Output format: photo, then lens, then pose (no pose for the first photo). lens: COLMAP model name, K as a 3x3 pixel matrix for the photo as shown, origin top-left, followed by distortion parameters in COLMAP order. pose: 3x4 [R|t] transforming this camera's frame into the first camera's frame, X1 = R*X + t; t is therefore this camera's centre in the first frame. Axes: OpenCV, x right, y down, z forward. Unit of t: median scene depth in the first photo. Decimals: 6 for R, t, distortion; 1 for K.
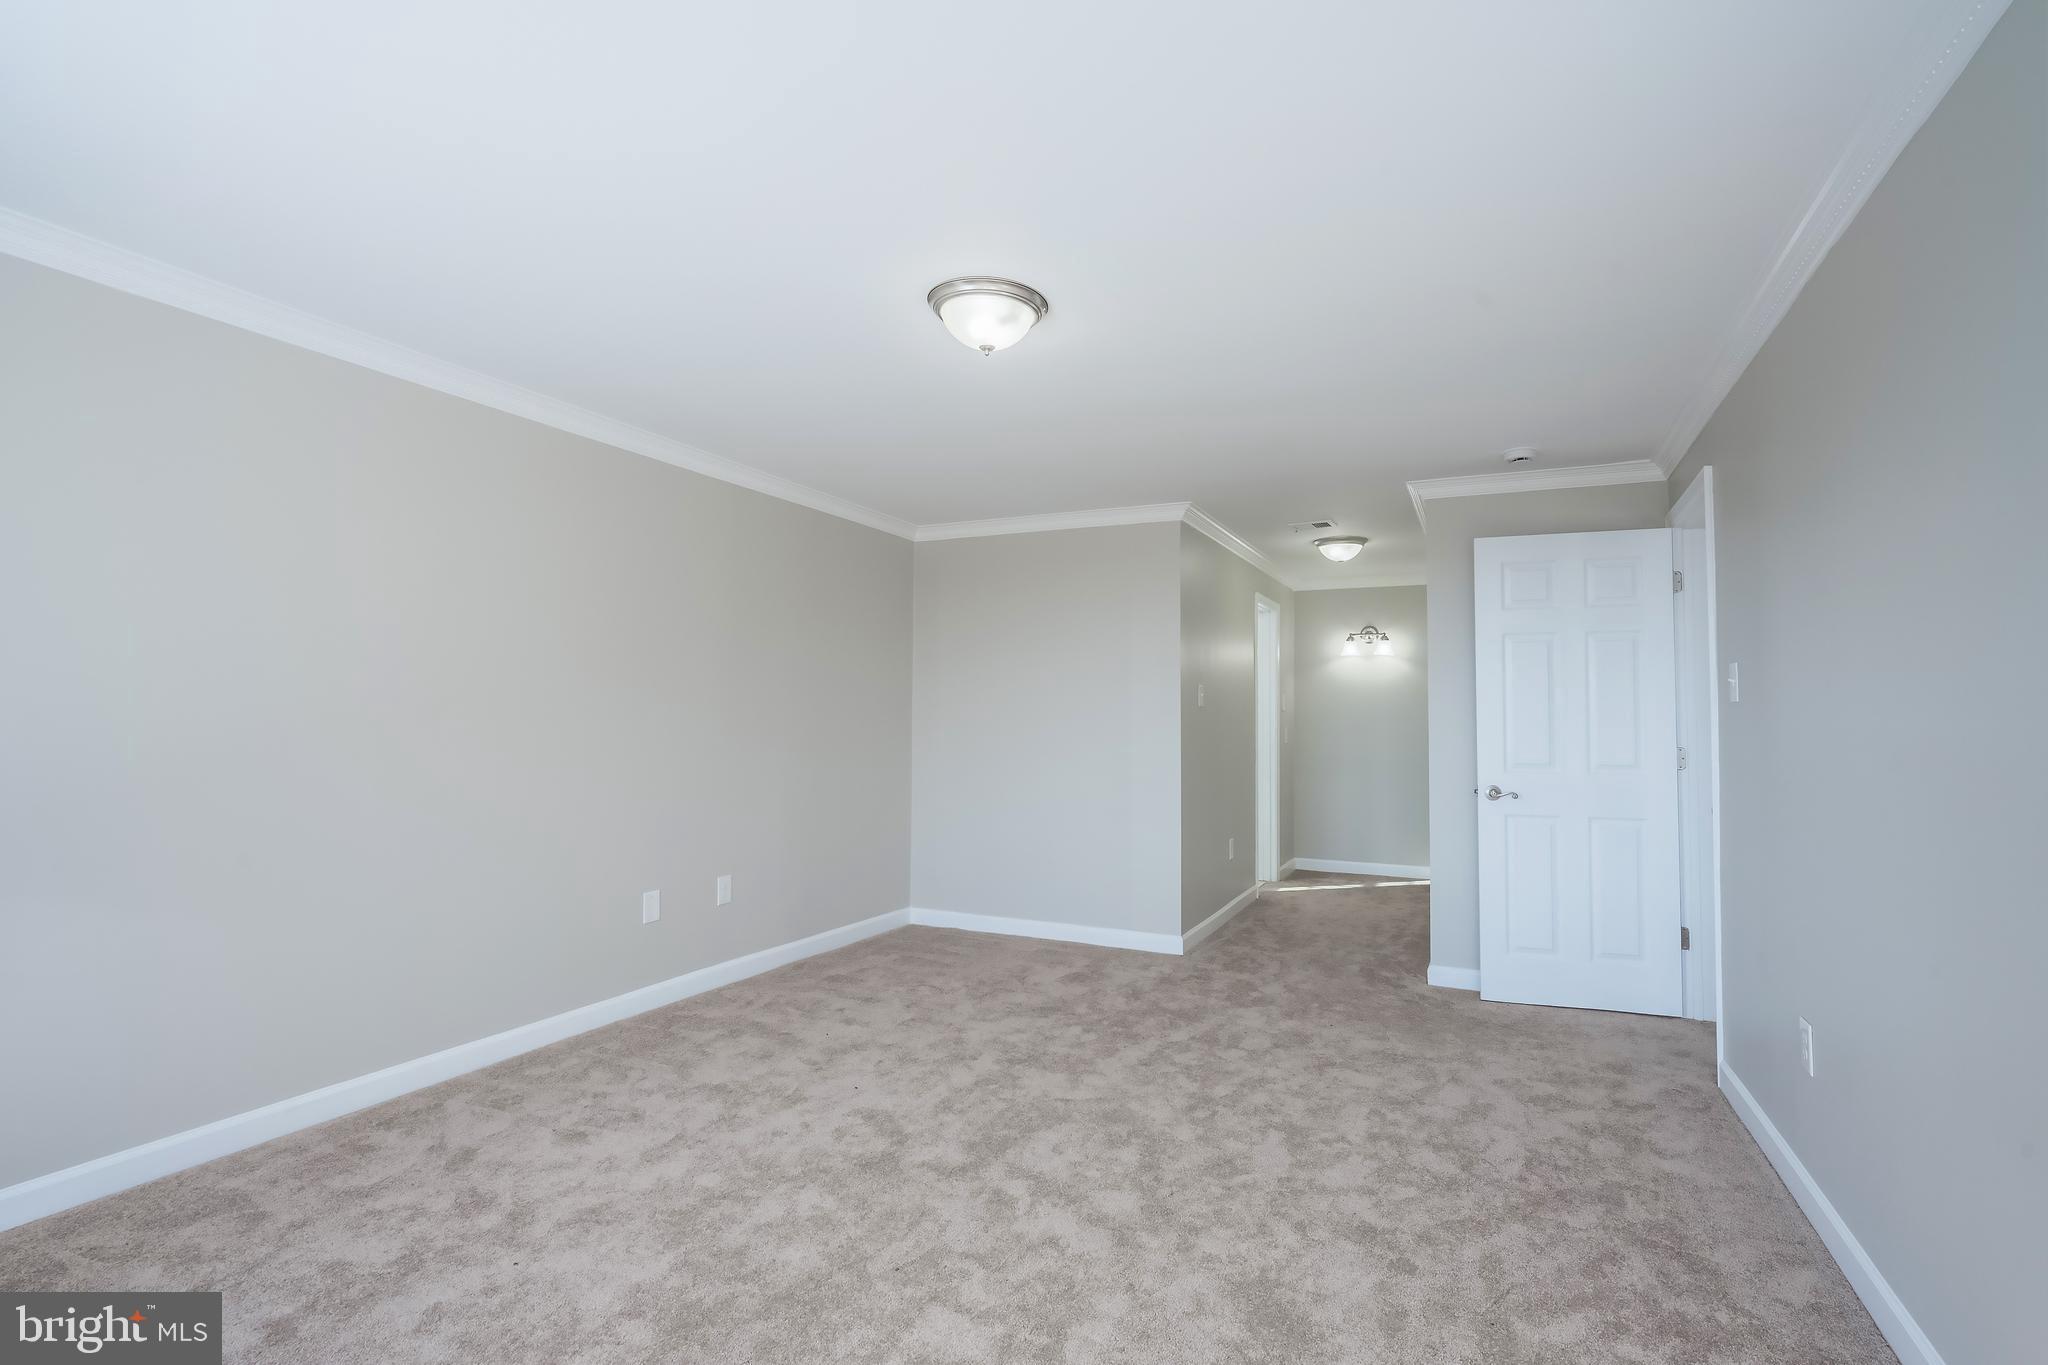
lens RADIAL K [[927.6, 0, 1033.3], [0, 927.6, 692.7], [0, 0, 1]] dist [0.003537, 0.000446]
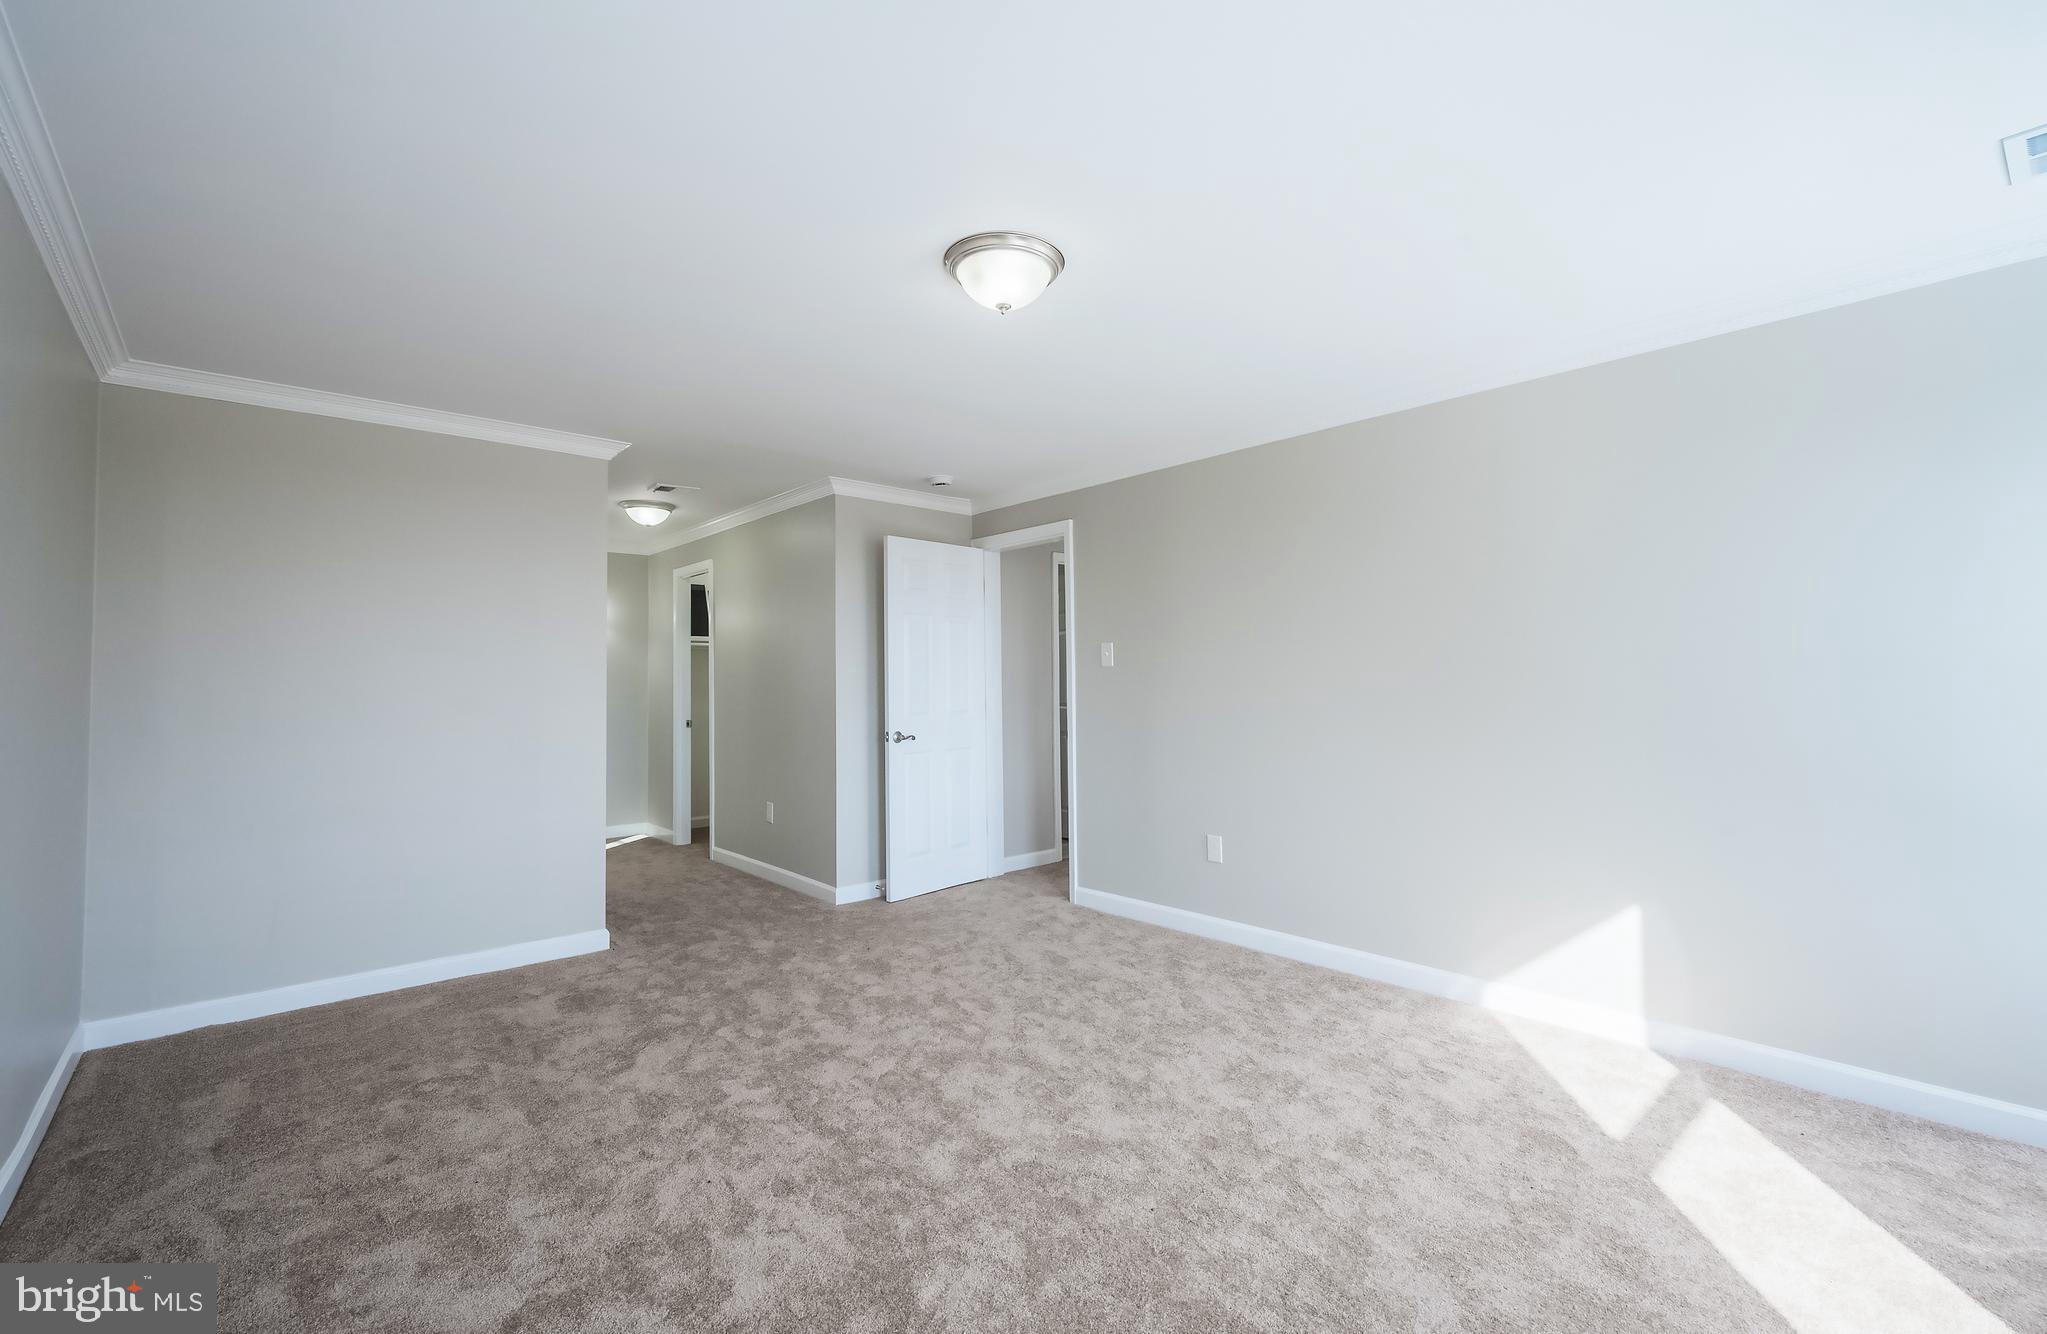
lens RADIAL K [[880.0, 0, 1015.8], [0, 880.0, 648.0], [0, 0, 1]] dist [0.000511, -0.000064]
pose [[0.401129, 0.026513, 0.915638, -0.592155], [-0.014333, 0.999640, -0.022666, 0.012016], [-0.915909, -0.004032, 0.401365, 0.397040]]
